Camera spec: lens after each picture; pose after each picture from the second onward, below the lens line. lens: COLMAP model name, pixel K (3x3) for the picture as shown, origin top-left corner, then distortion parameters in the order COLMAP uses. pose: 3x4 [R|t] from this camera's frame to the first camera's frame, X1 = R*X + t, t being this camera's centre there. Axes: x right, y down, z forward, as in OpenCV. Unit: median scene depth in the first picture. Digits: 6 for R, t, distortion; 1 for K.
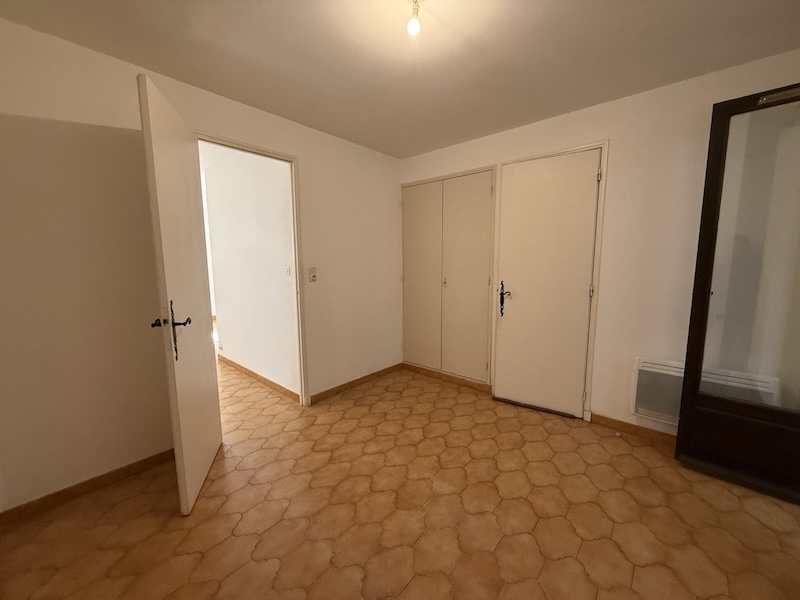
lens RADIAL K [[313.9, 0, 400.7], [0, 313.9, 299.5], [0, 0, 1]] dist [0.000890, 0.000052]
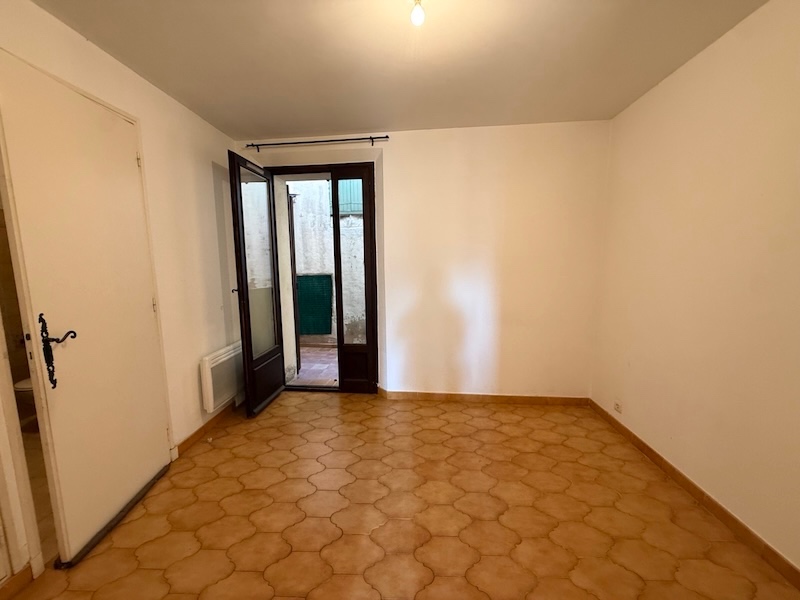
lens RADIAL K [[313.9, 0, 397.4], [0, 313.9, 302.3], [0, 0, 1]] dist [0.000890, 0.000052]
pose [[-0.620865, -0.088292, 0.778930, -0.535011], [0.107982, 0.974533, 0.196534, -0.165294], [-0.776445, 0.206131, -0.595519, 1.321646]]
